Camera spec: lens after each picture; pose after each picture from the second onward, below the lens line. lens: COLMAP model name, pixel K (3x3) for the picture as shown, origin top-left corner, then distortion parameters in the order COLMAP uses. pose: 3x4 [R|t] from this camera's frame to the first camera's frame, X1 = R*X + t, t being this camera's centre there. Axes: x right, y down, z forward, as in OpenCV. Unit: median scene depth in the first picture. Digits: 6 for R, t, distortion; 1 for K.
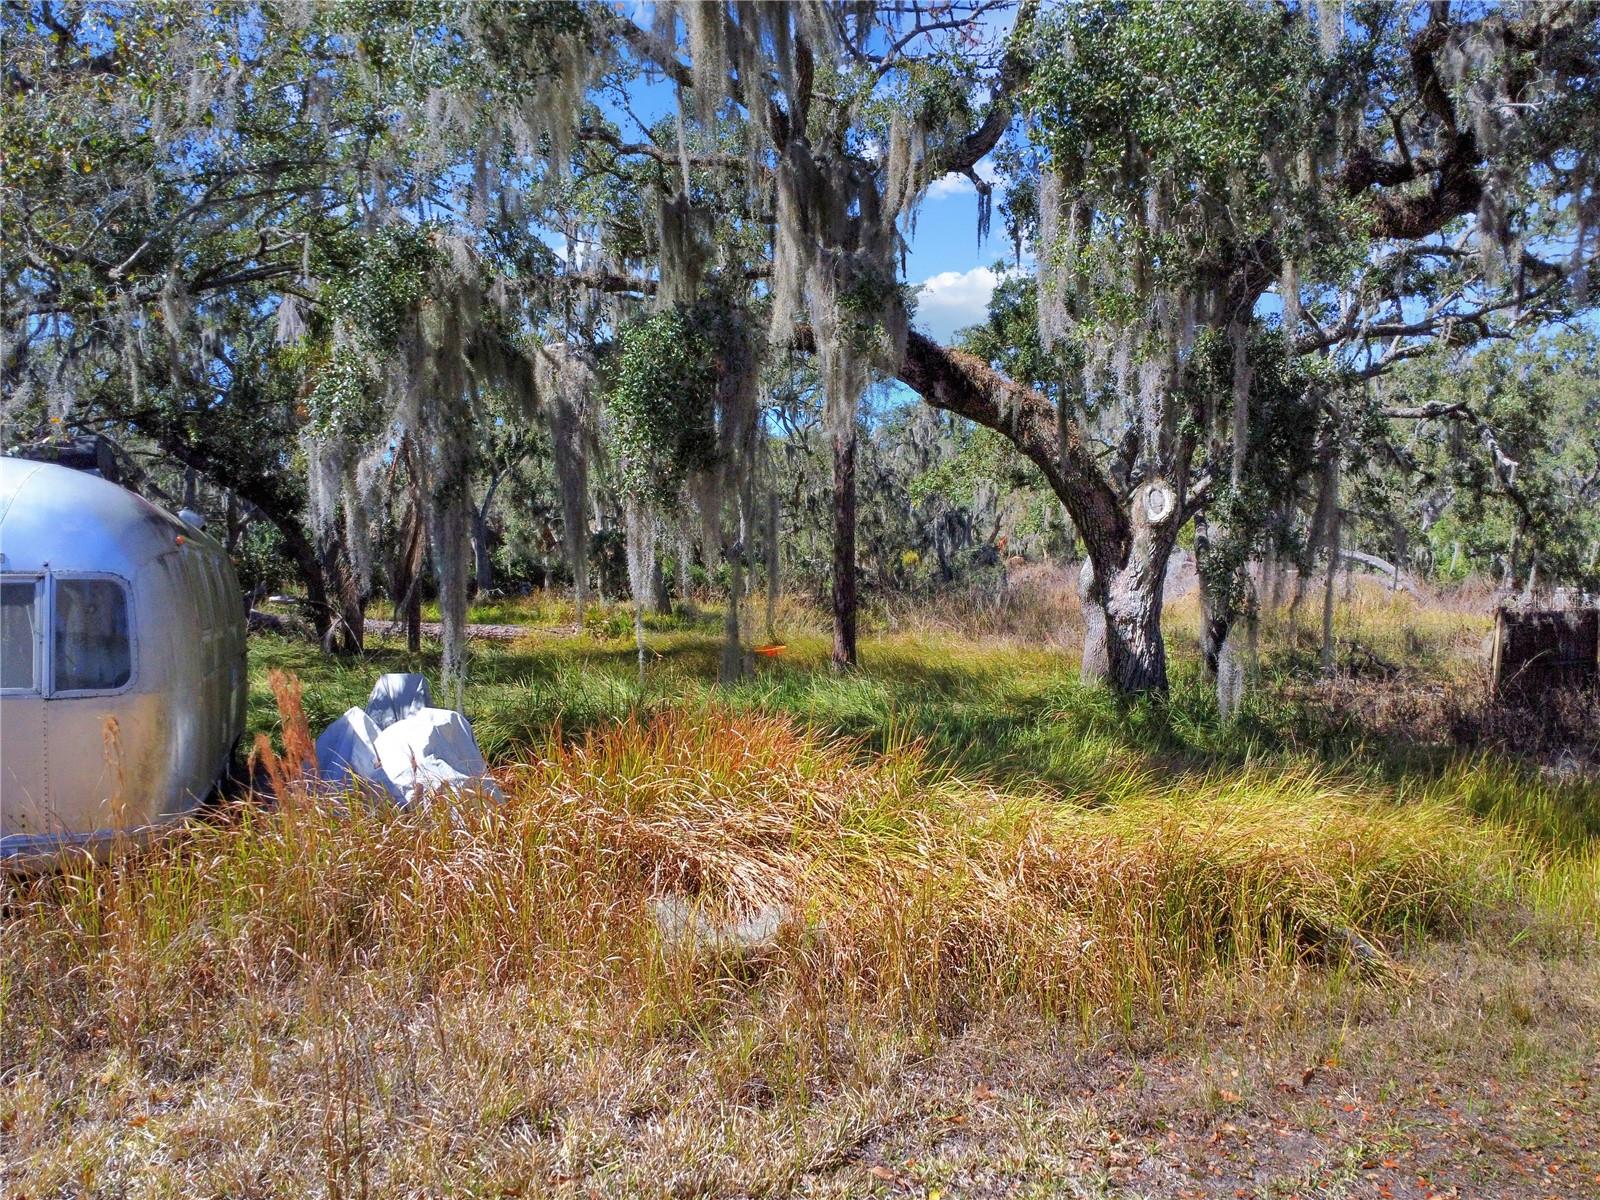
lens RADIAL K [[1192.8, 0, 800.0], [0, 1192.8, 600.0], [0, 0, 1]] dist [0.003679, 0.000442]
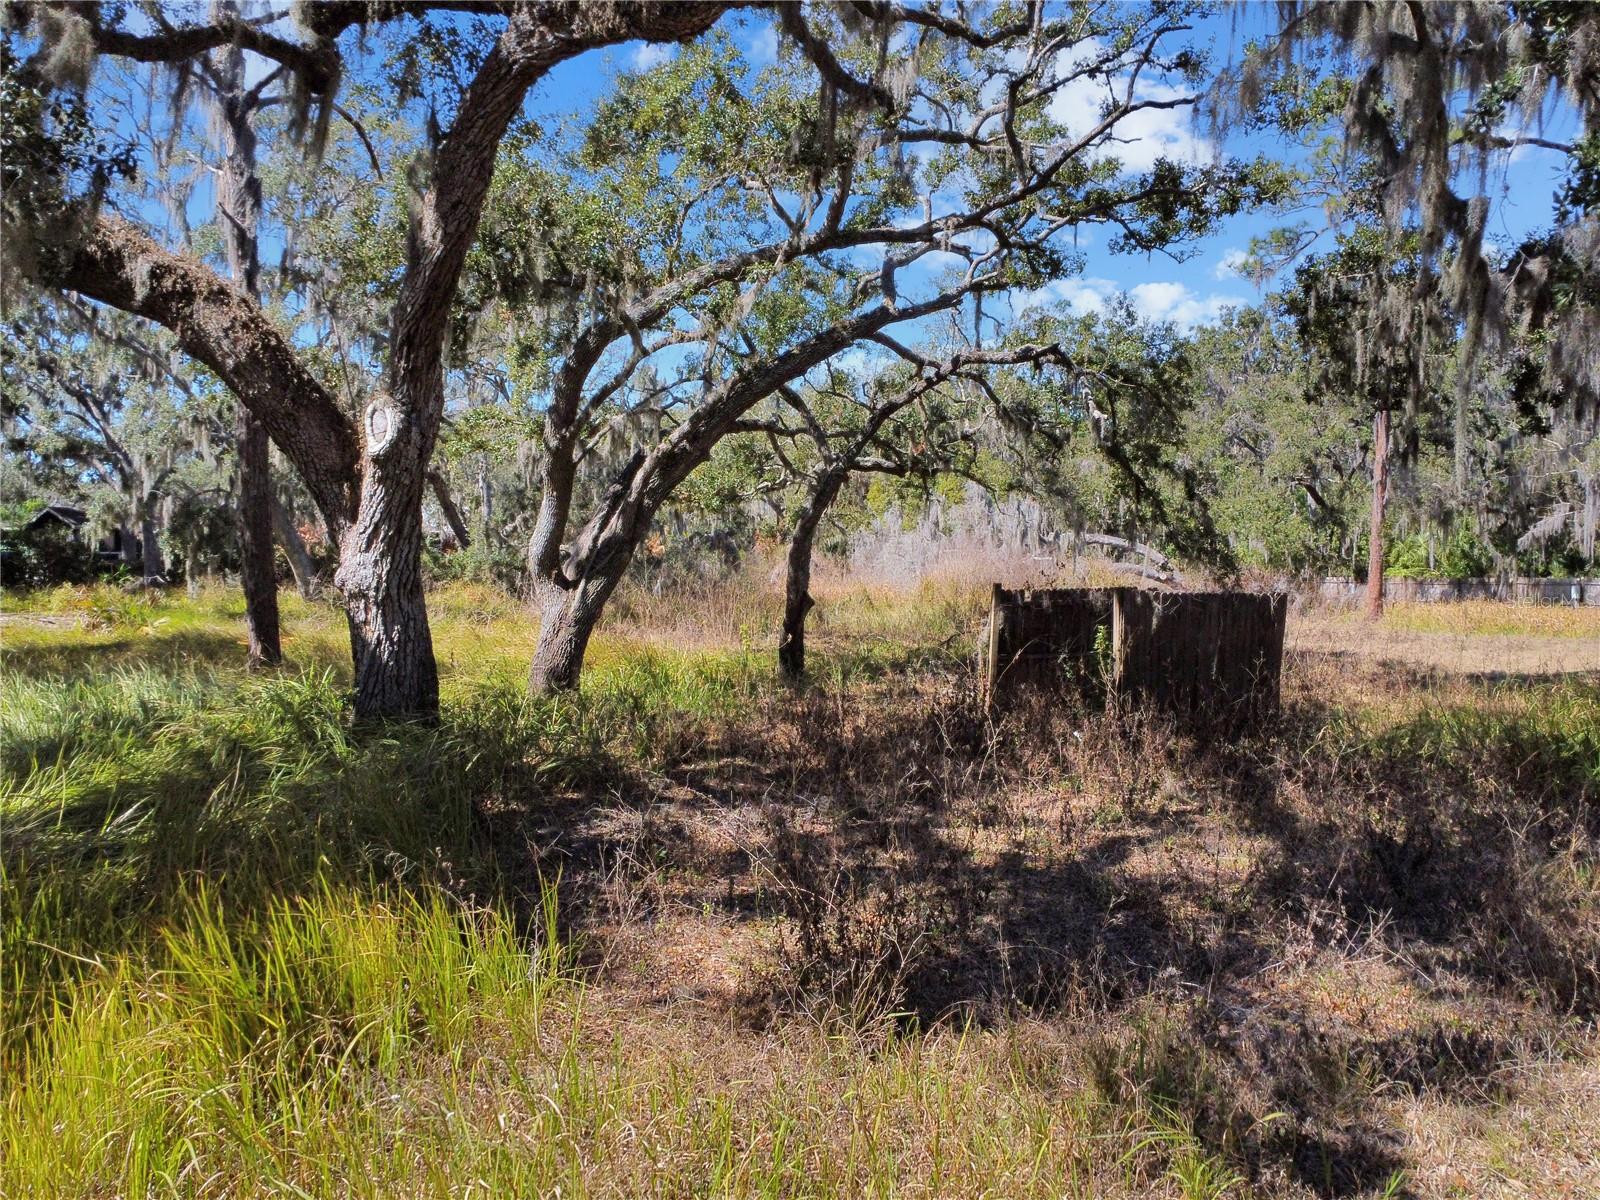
lens RADIAL K [[1192.8, 0, 800.0], [0, 1192.8, 600.0], [0, 0, 1]] dist [0.003679, 0.000442]
pose [[0.997199, 0.000675, 0.074787, 0.484133], [-0.000978, 0.999991, 0.004026, 0.017111], [-0.074783, -0.004088, 0.997191, 0.271295]]
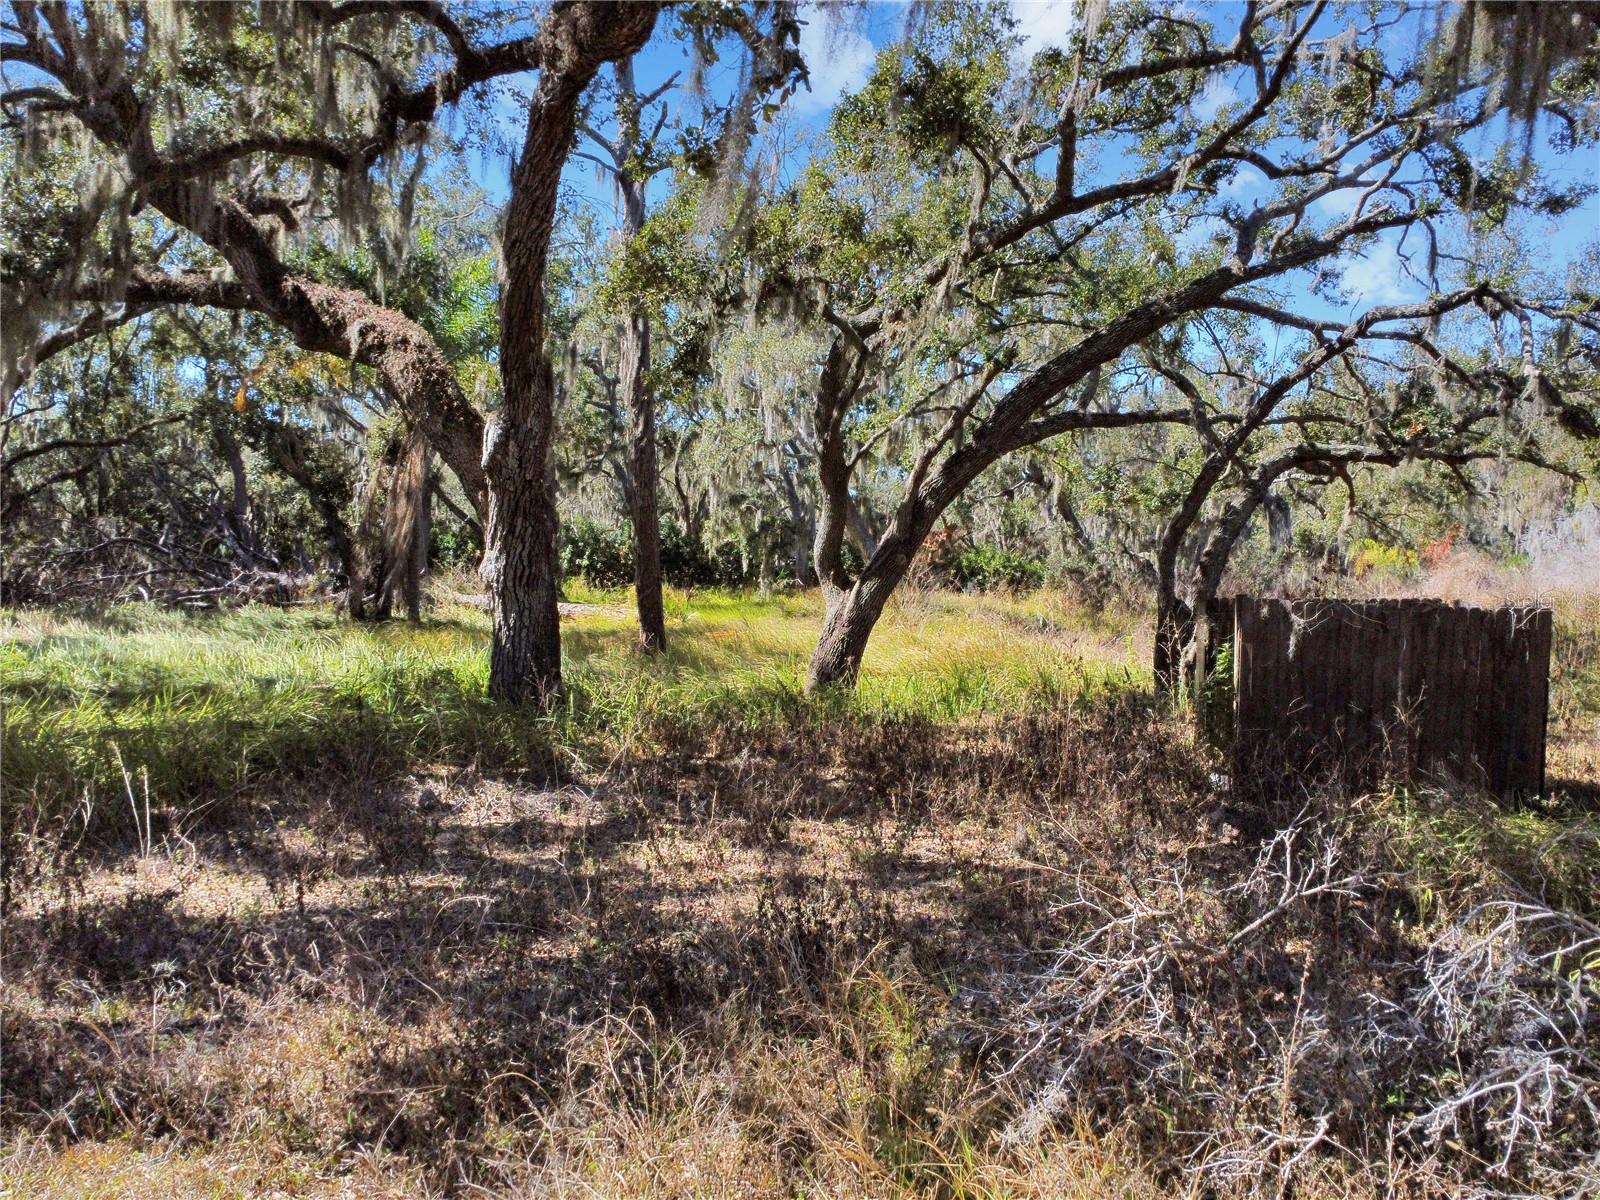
lens RADIAL K [[1192.8, 0, 800.0], [0, 1192.8, 600.0], [0, 0, 1]] dist [0.003679, 0.000442]
pose [[0.852997, 0.024404, -0.521345, 0.896208], [-0.026056, 0.999652, 0.004161, 0.017831], [0.521265, 0.010035, 0.853336, 0.400811]]
